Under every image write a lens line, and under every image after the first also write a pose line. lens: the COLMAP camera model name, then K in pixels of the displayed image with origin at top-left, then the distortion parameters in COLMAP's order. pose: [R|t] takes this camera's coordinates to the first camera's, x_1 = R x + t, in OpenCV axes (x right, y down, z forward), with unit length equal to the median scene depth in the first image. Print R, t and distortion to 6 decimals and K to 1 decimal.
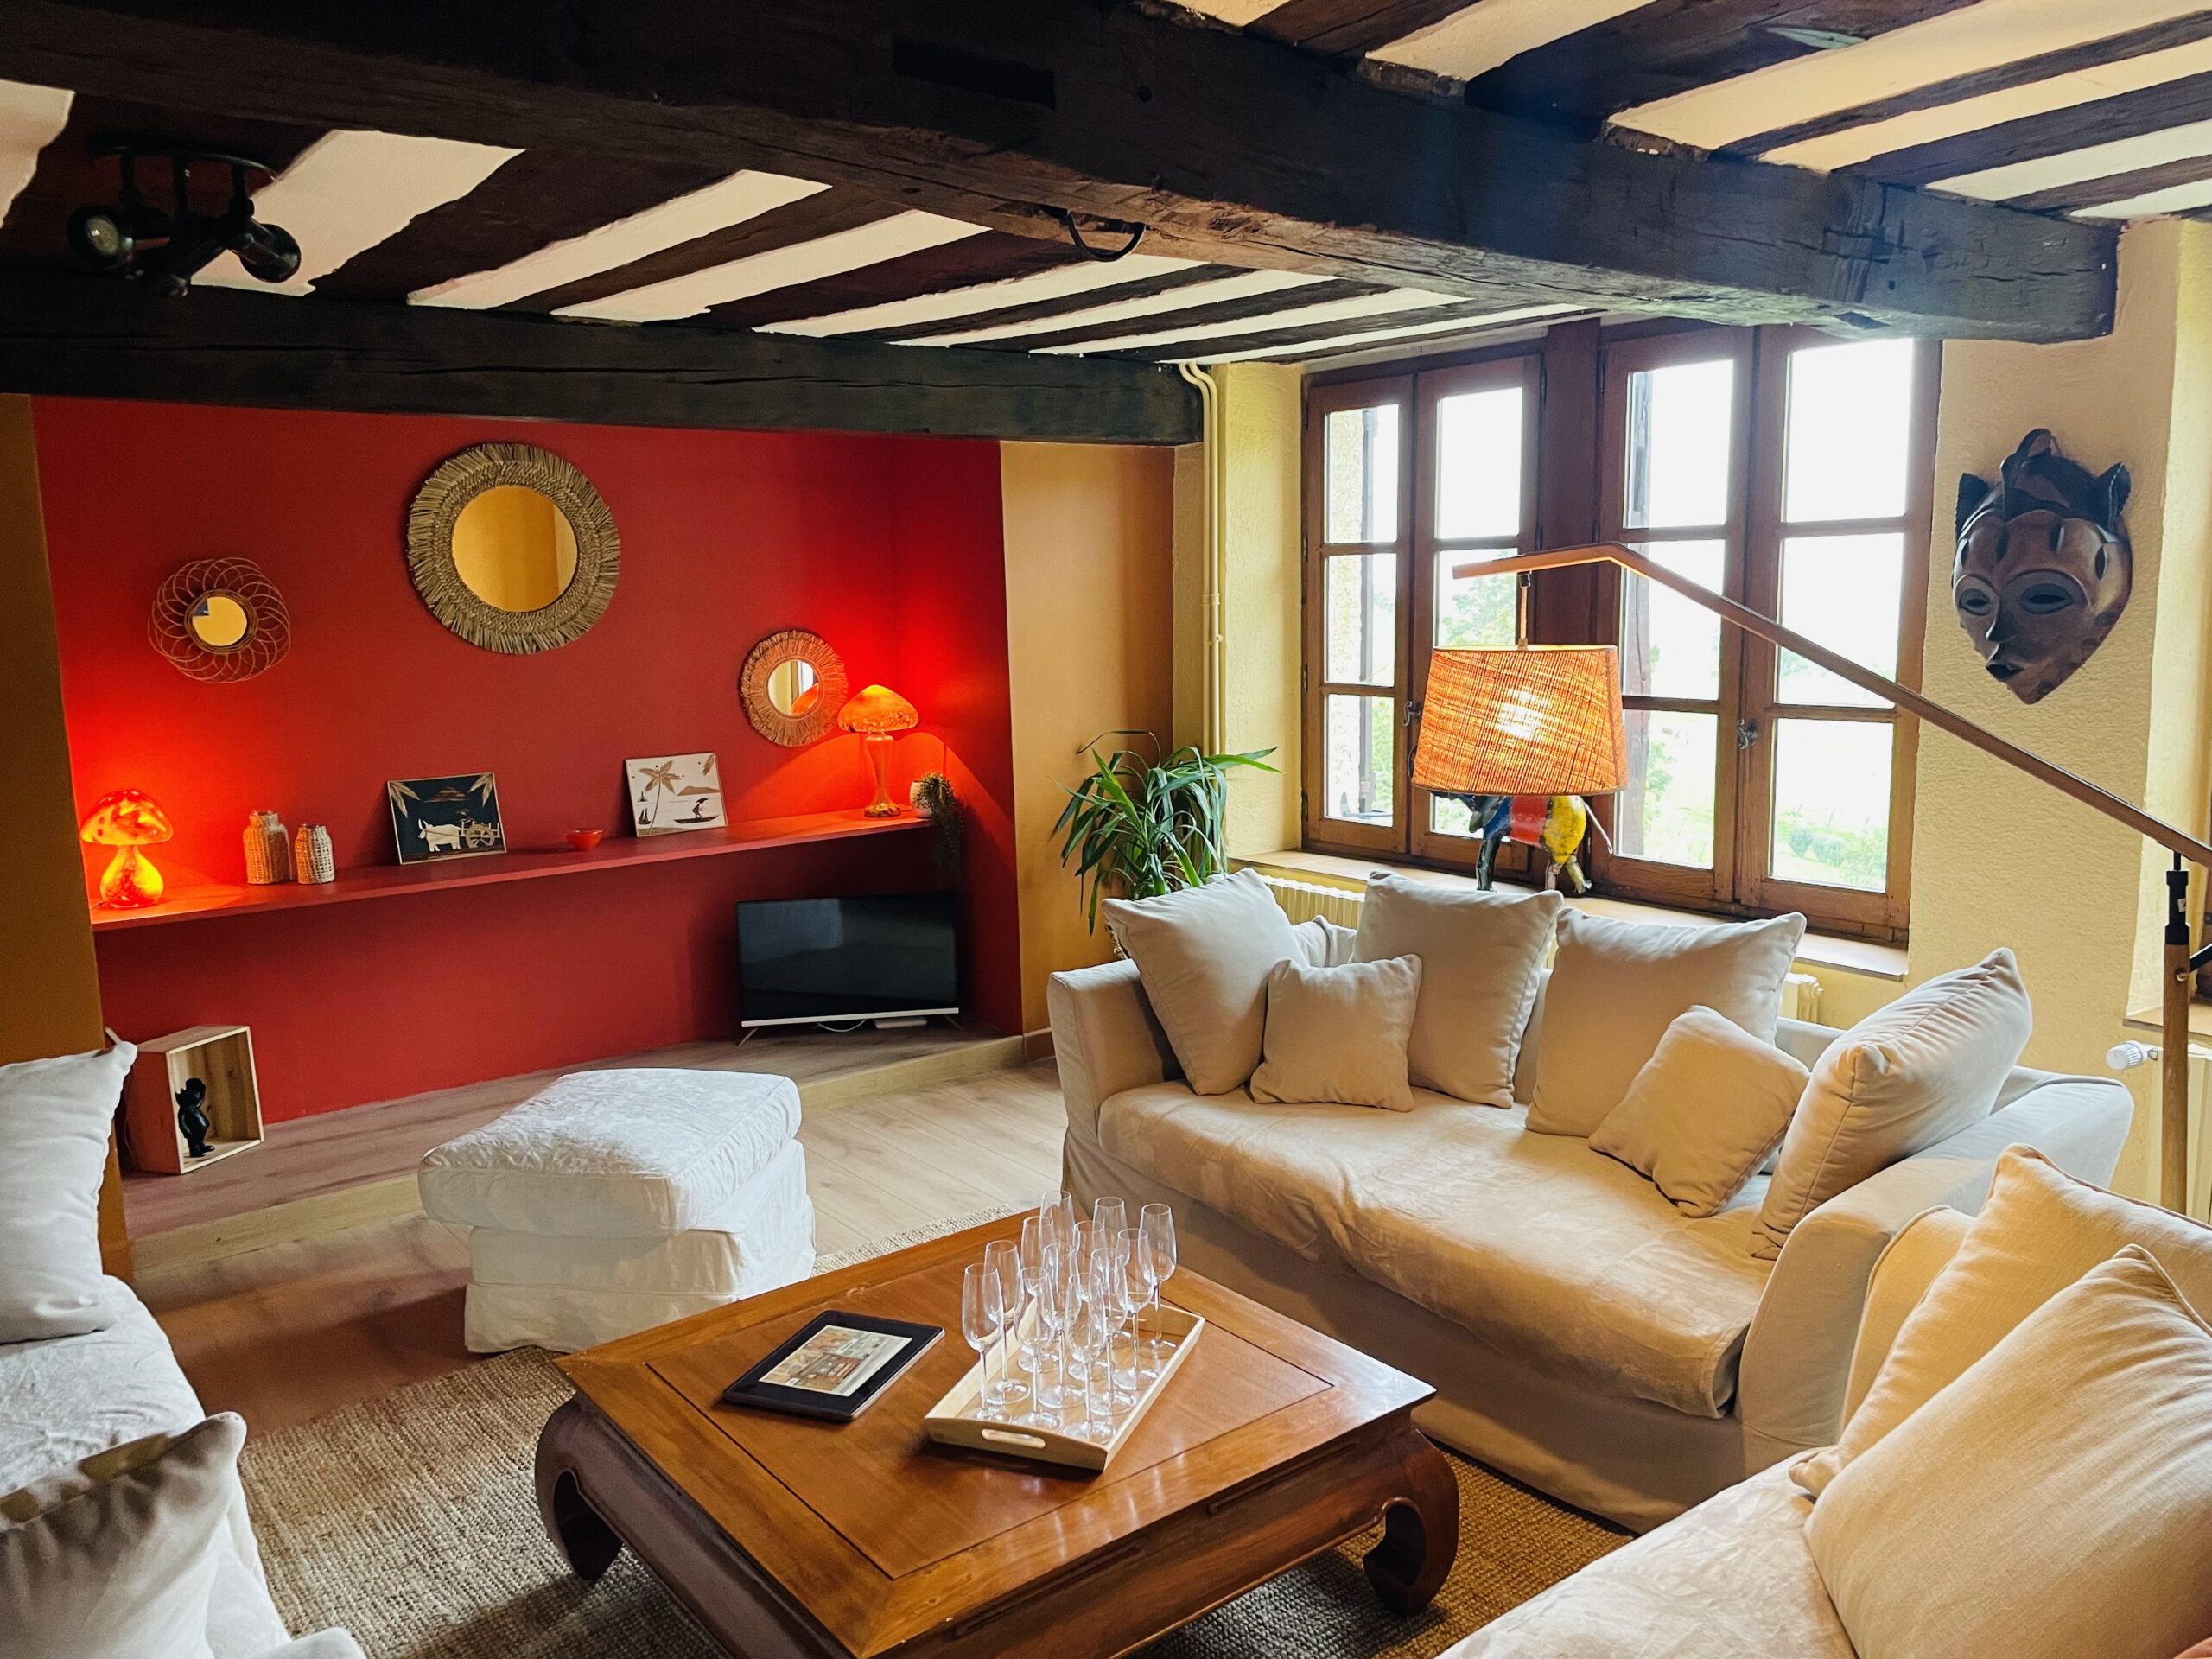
lens RADIAL K [[1666.7, 0, 1105.4], [0, 1666.7, 838.1], [0, 0, 1]] dist [0.070452, -0.075993]
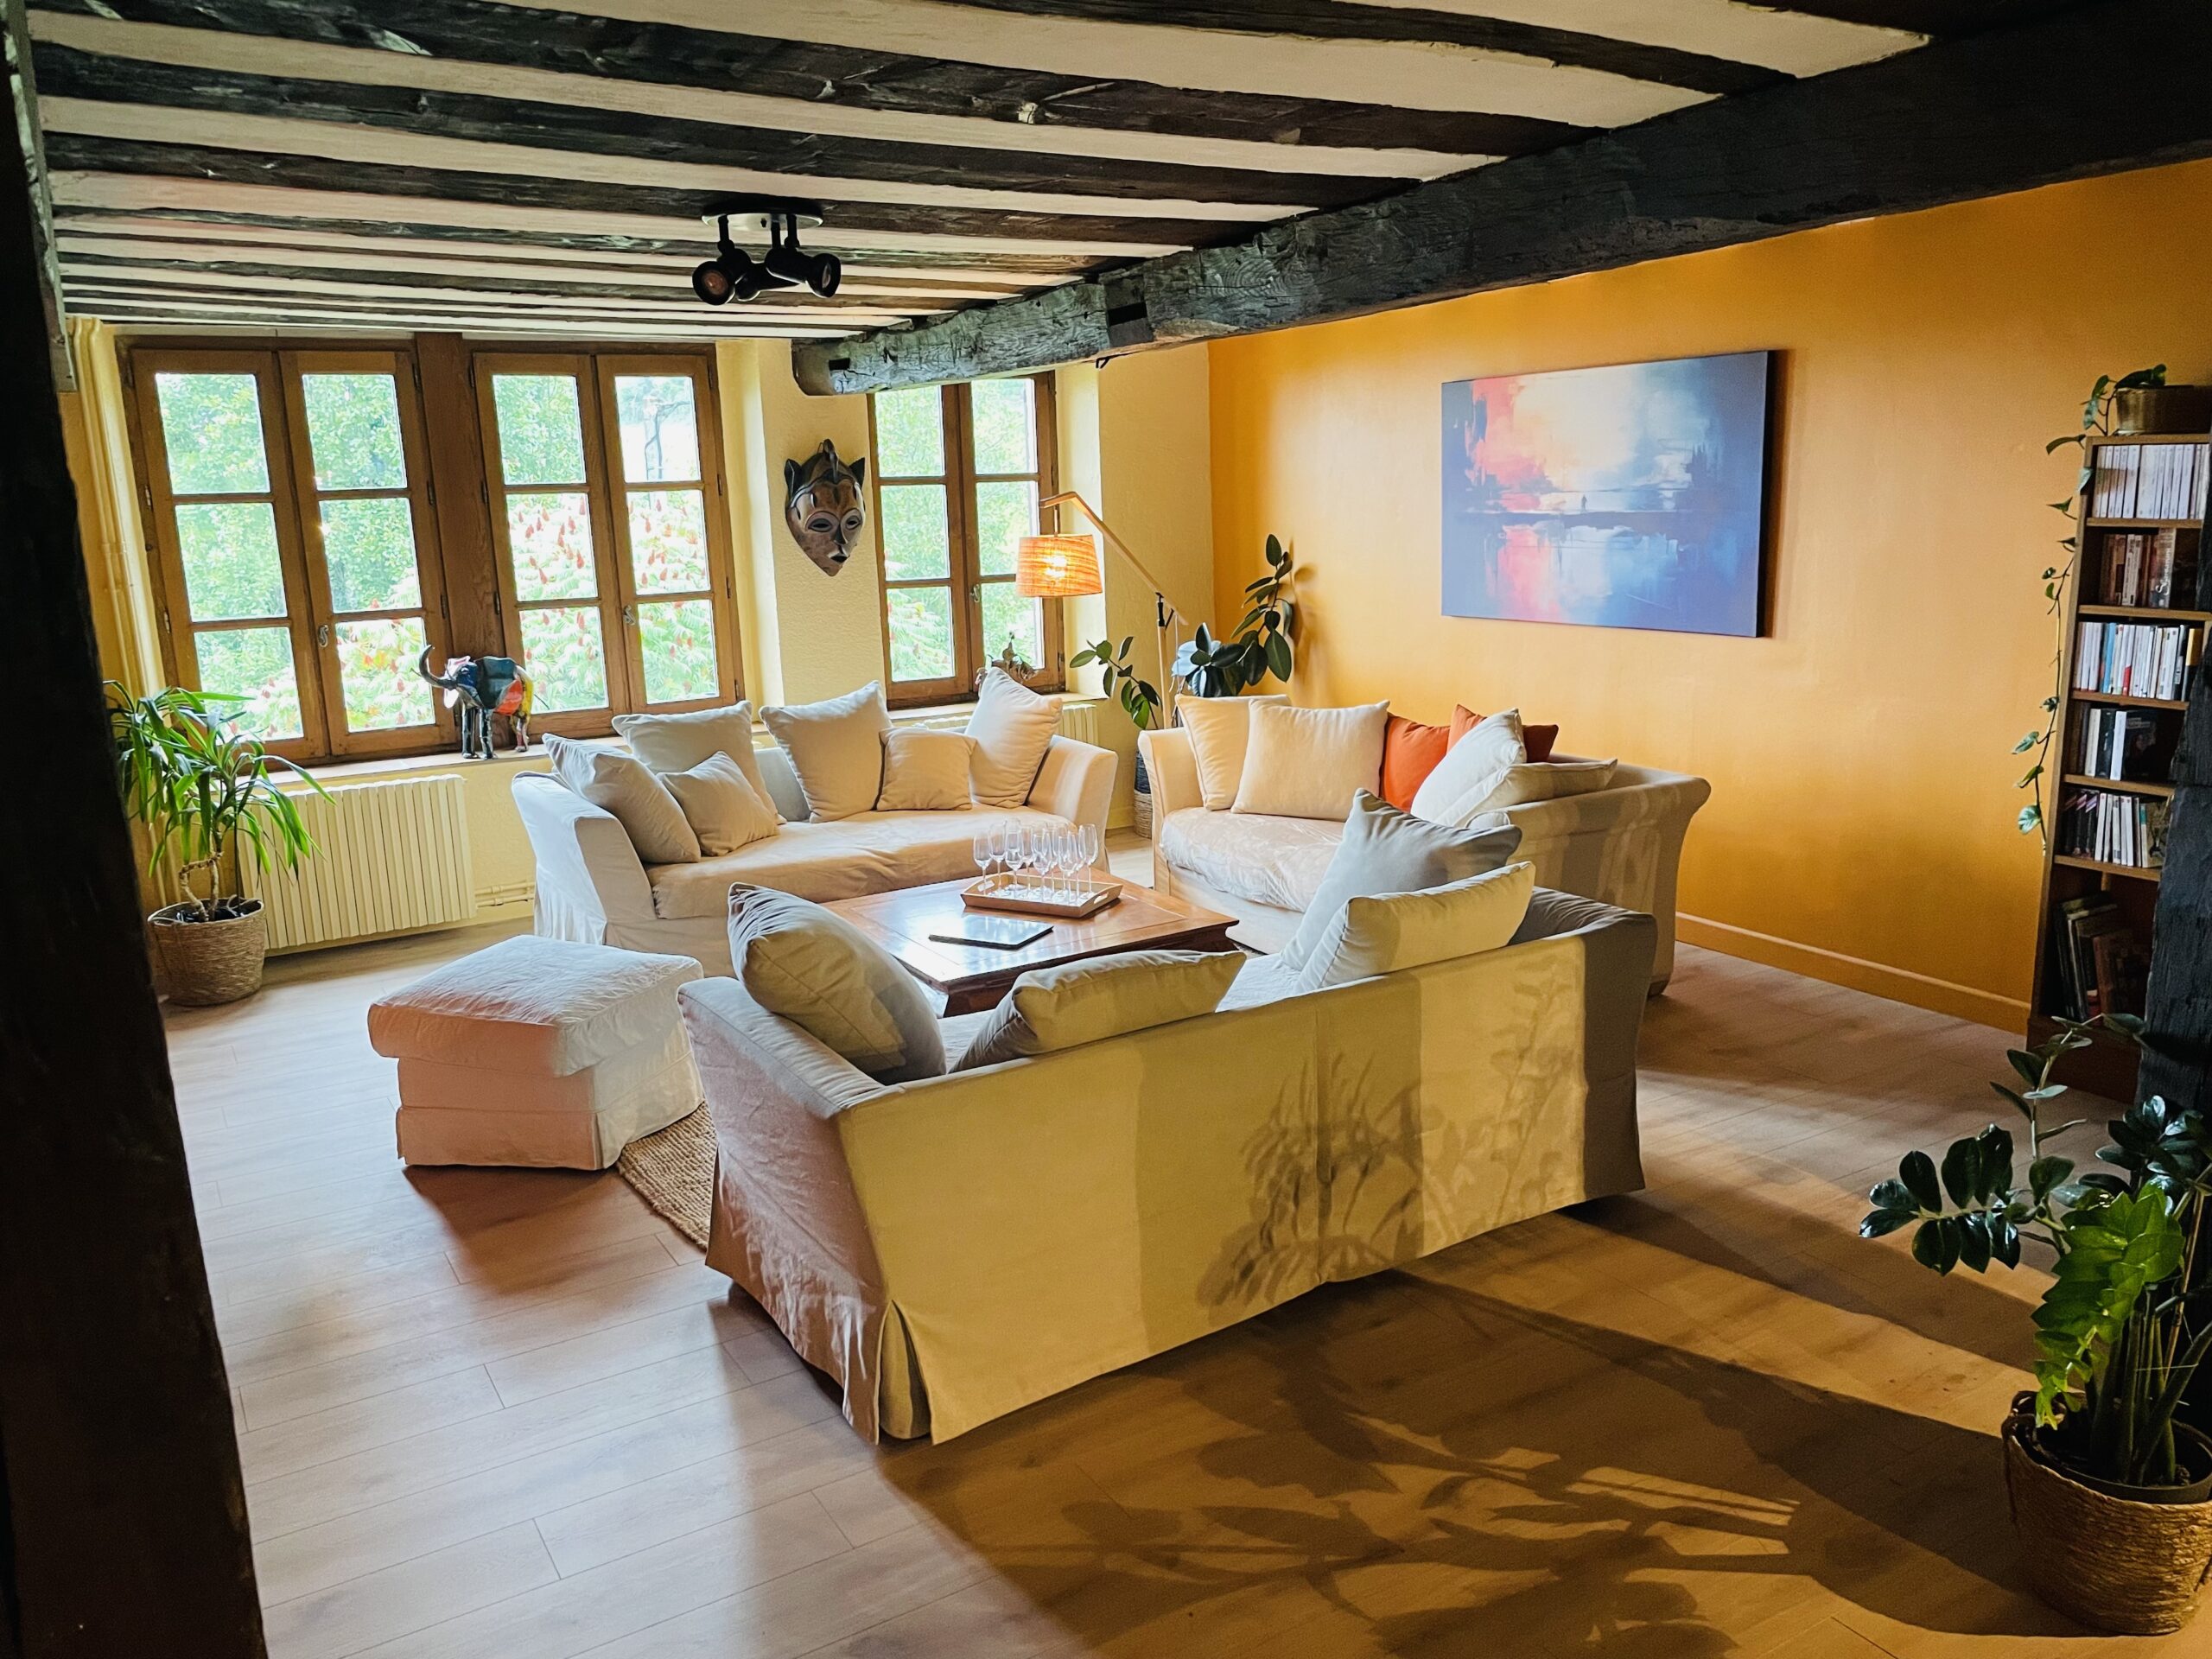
lens RADIAL K [[1666.7, 0, 1116.9], [0, 1666.7, 833.7], [0, 0, 1]] dist [0.070452, -0.075993]
pose [[0.101818, -0.195986, 0.975306, -0.974039], [0.181020, 0.967684, 0.175557, -0.047270], [-0.978195, 0.158675, 0.134005, 0.304264]]
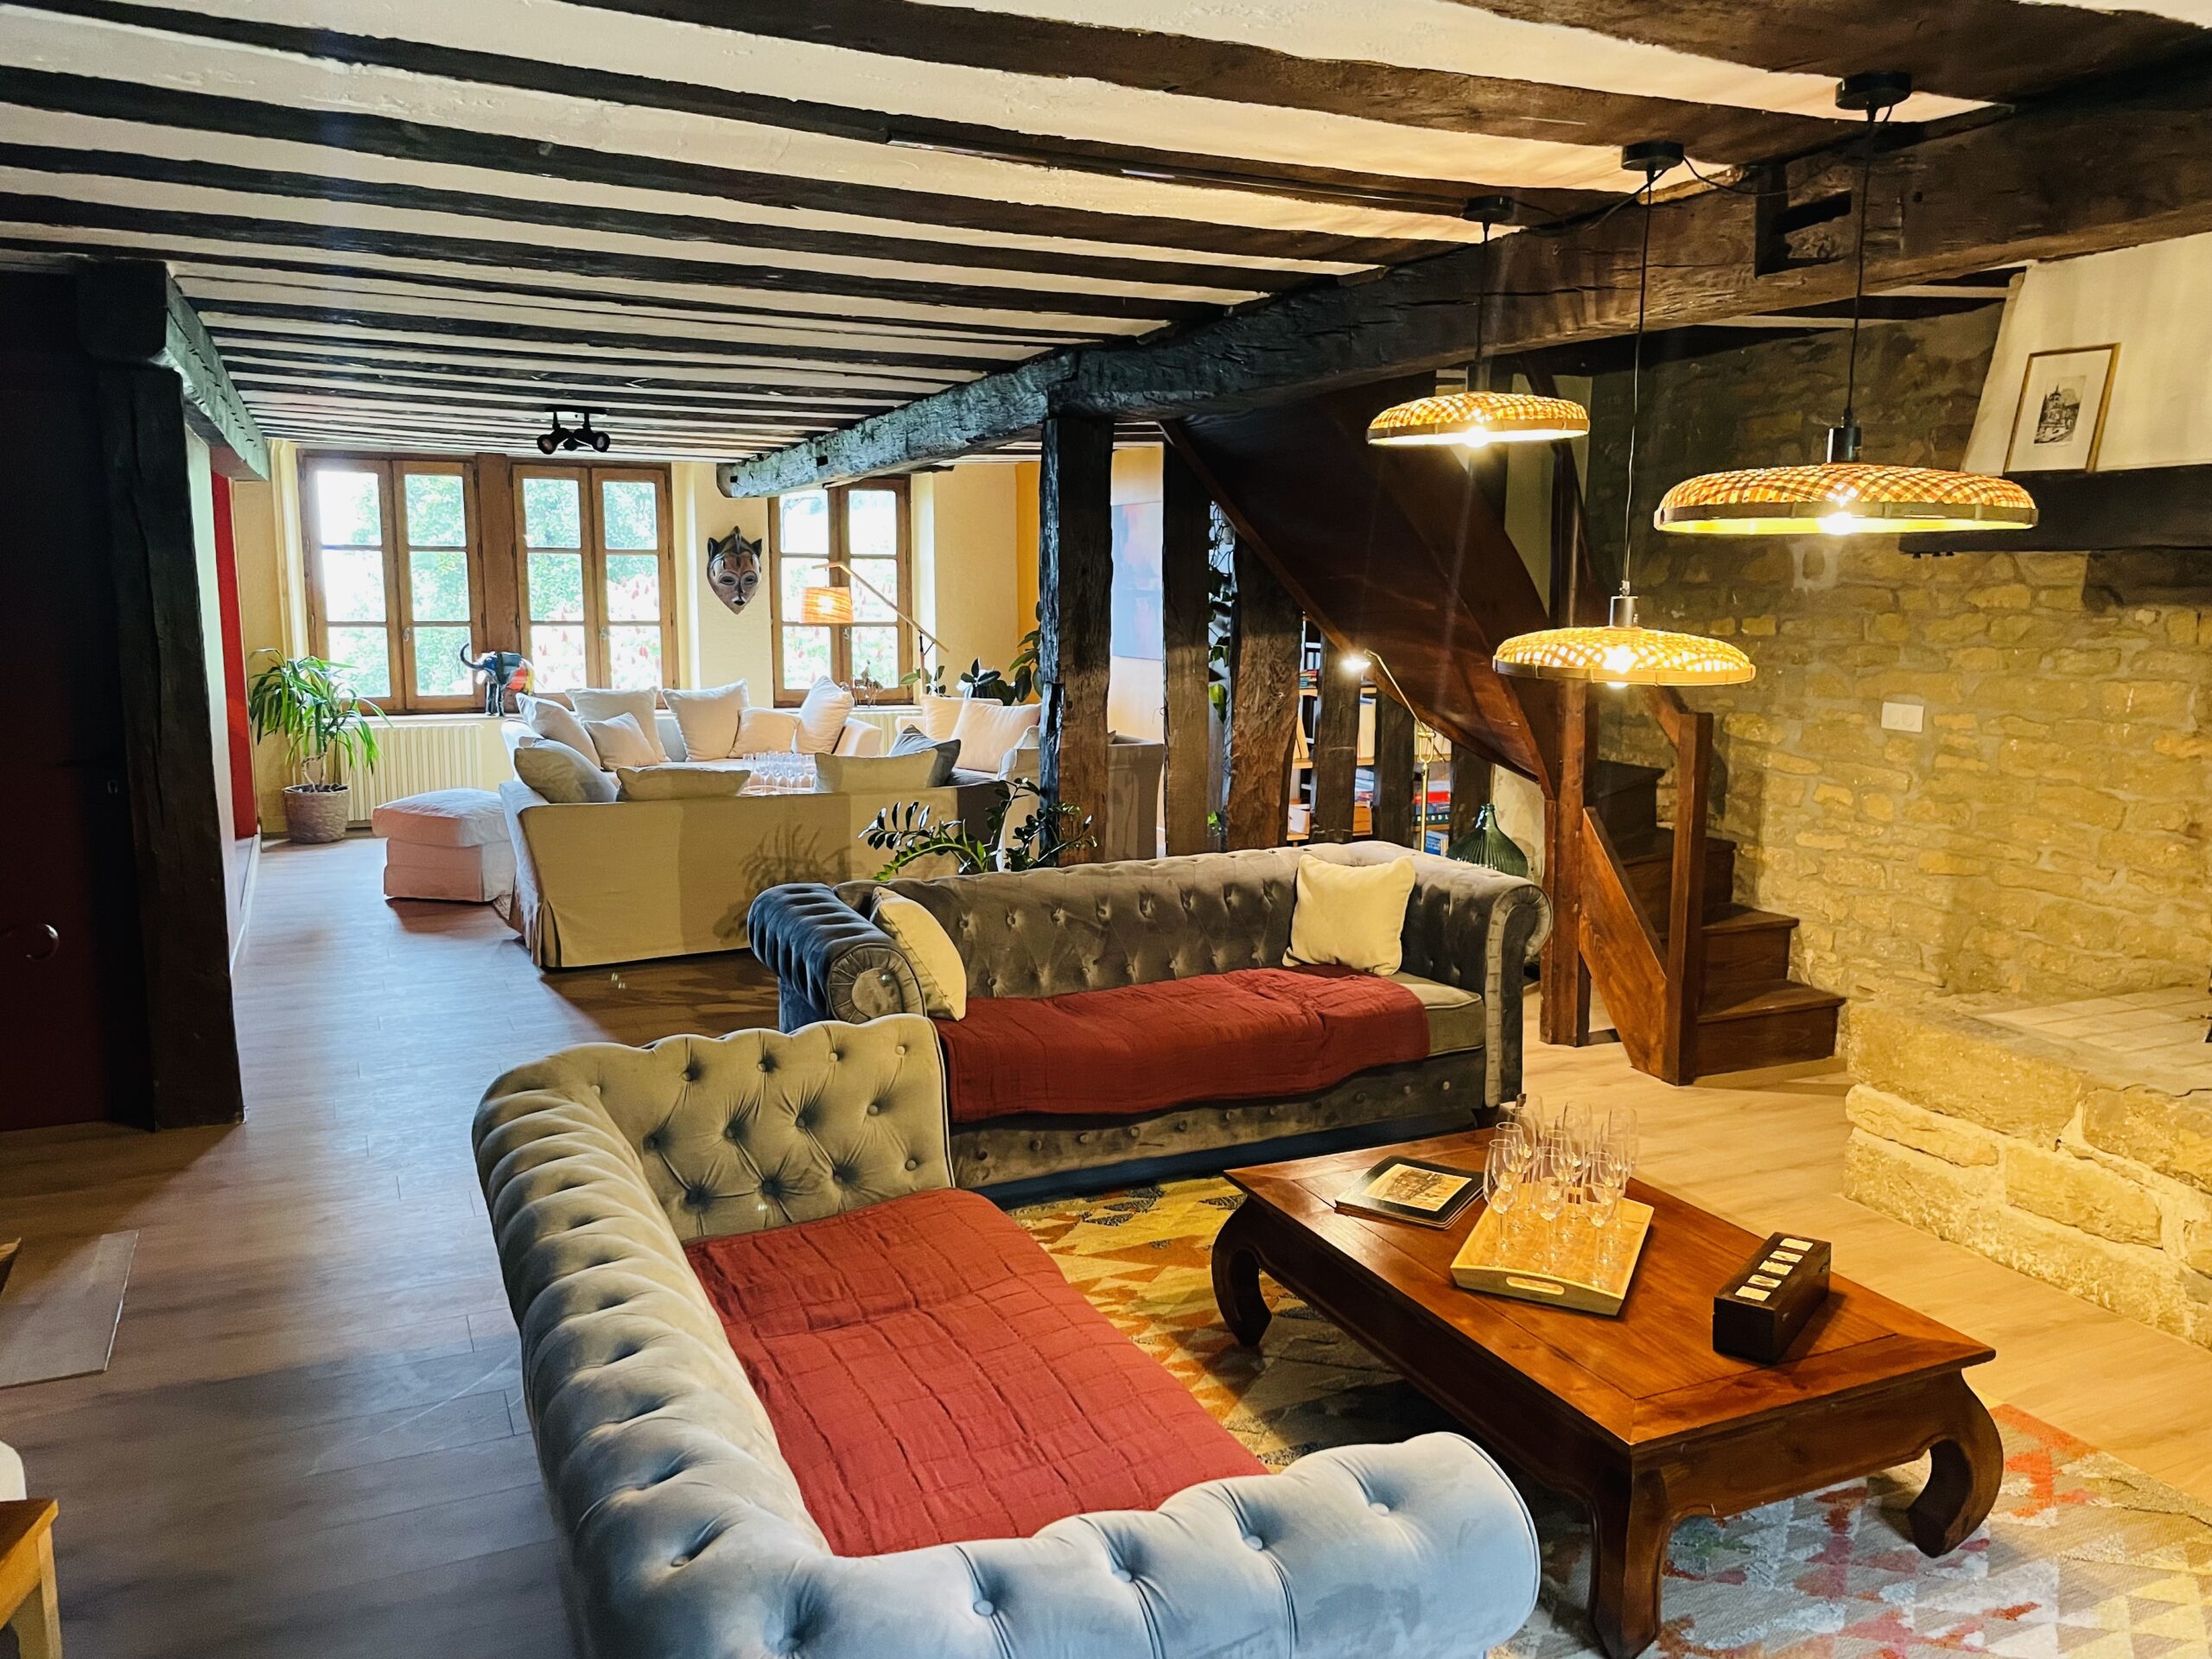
lens RADIAL K [[1666.7, 0, 1116.3], [0, 1666.7, 823.4], [0, 0, 1]] dist [0.070452, -0.075993]
pose [[0.209476, -0.124284, 0.969883, -1.571995], [0.138517, 0.985658, 0.096389, 0.067022], [-0.967953, 0.114154, 0.223687, -0.208082]]
